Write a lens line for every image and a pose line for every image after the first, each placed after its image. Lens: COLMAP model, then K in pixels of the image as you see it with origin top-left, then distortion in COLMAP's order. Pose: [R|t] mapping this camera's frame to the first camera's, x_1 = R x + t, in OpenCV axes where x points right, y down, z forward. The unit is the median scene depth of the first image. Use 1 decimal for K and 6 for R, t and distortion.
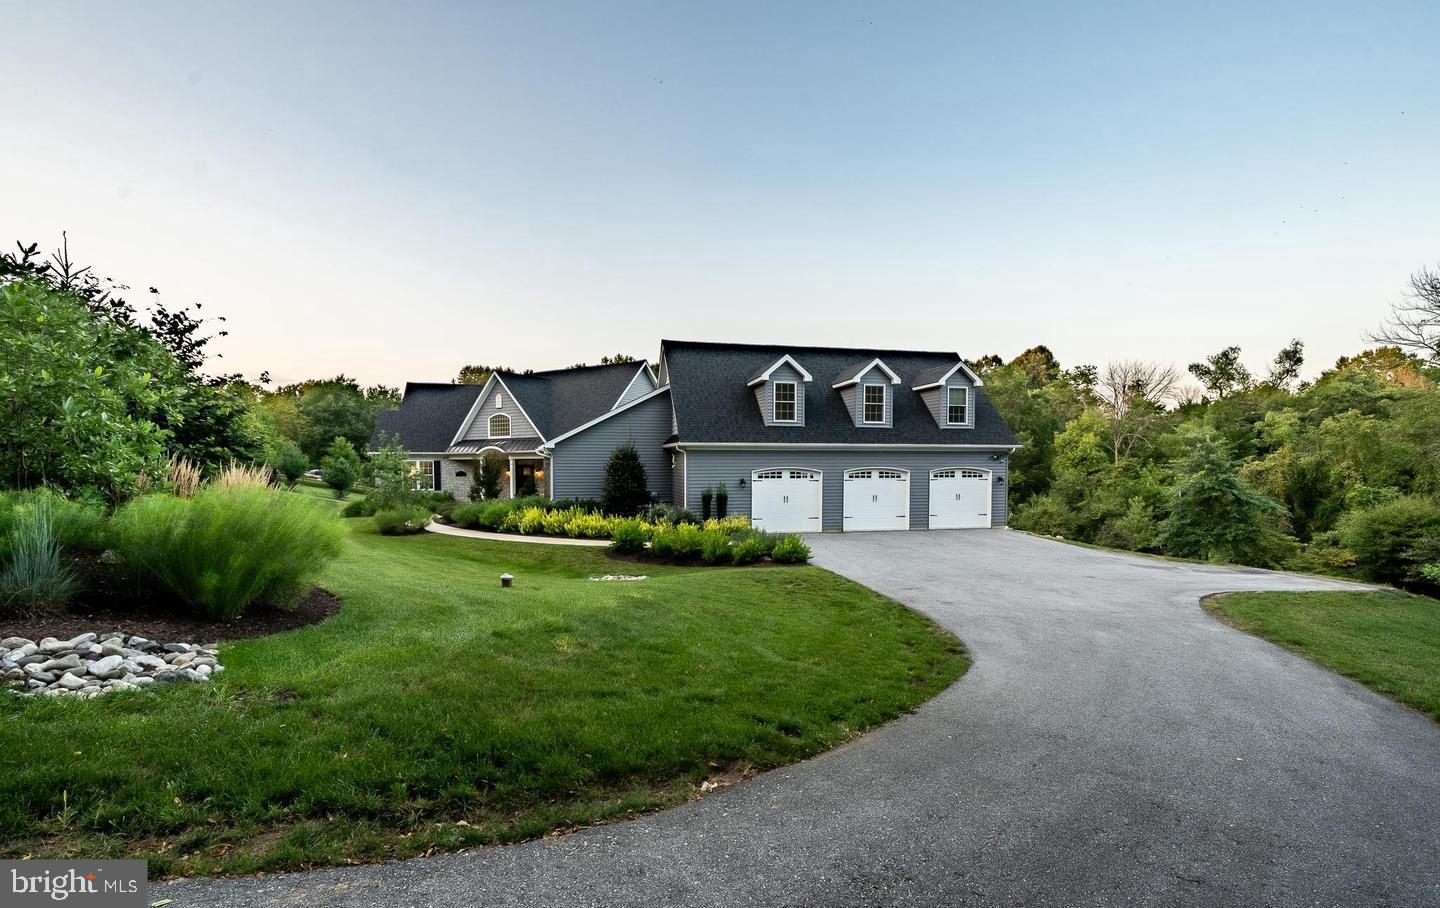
lens RADIAL K [[624.3, 0, 712.5], [0, 624.3, 493.0], [0, 0, 1]] dist [0.000180, 0.000004]
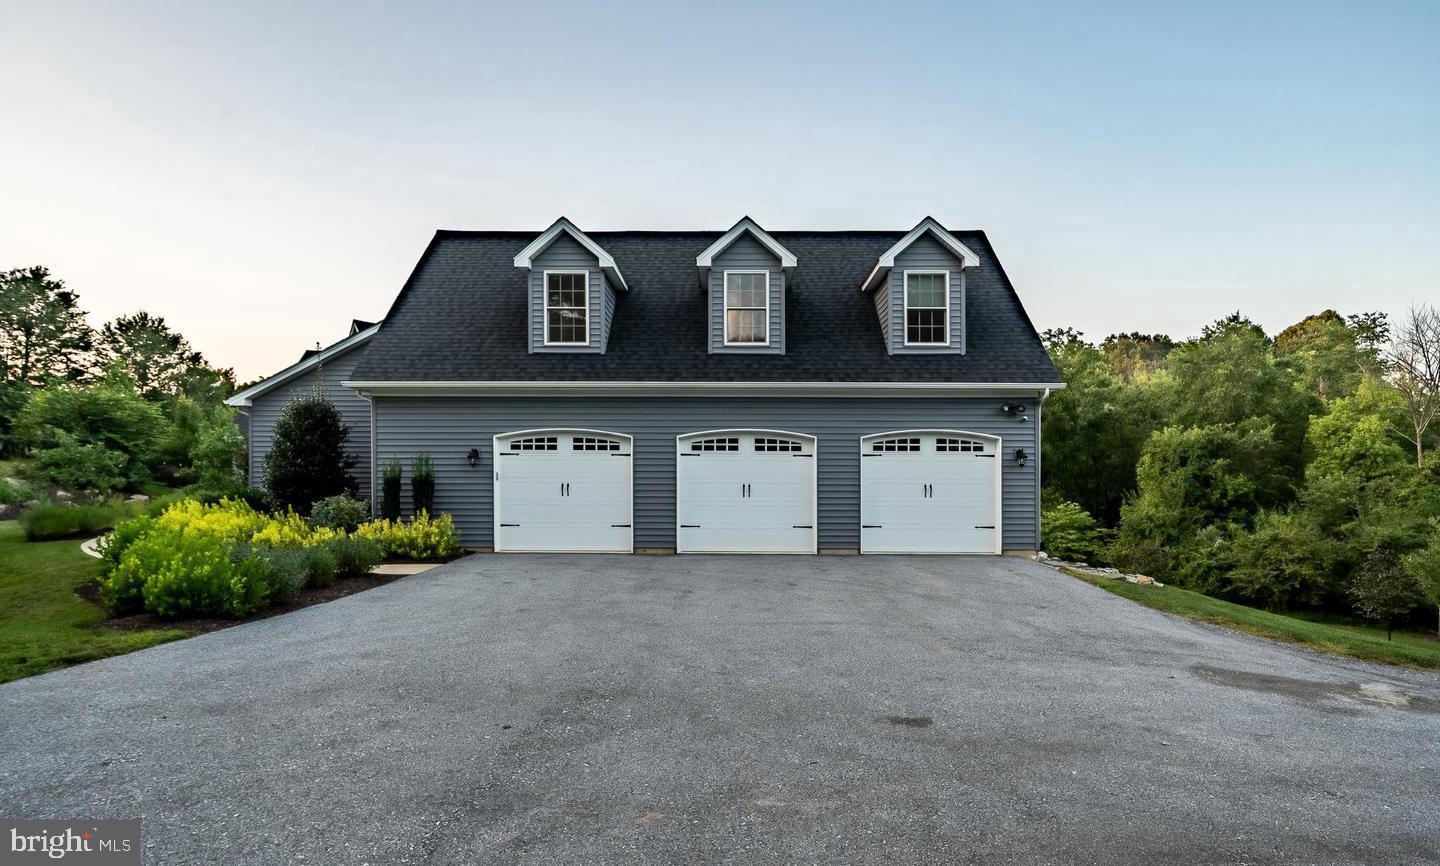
lens RADIAL K [[1122.3, 0, 720.0], [0, 1122.3, 431.1], [0, 0, 1]] dist [-0.009645, -0.000453]
pose [[0.972339, 0.005016, -0.233522, 0.446375], [-0.014386, 0.999157, -0.038441, -0.004319], [0.233132, 0.040737, 0.971591, 0.090467]]
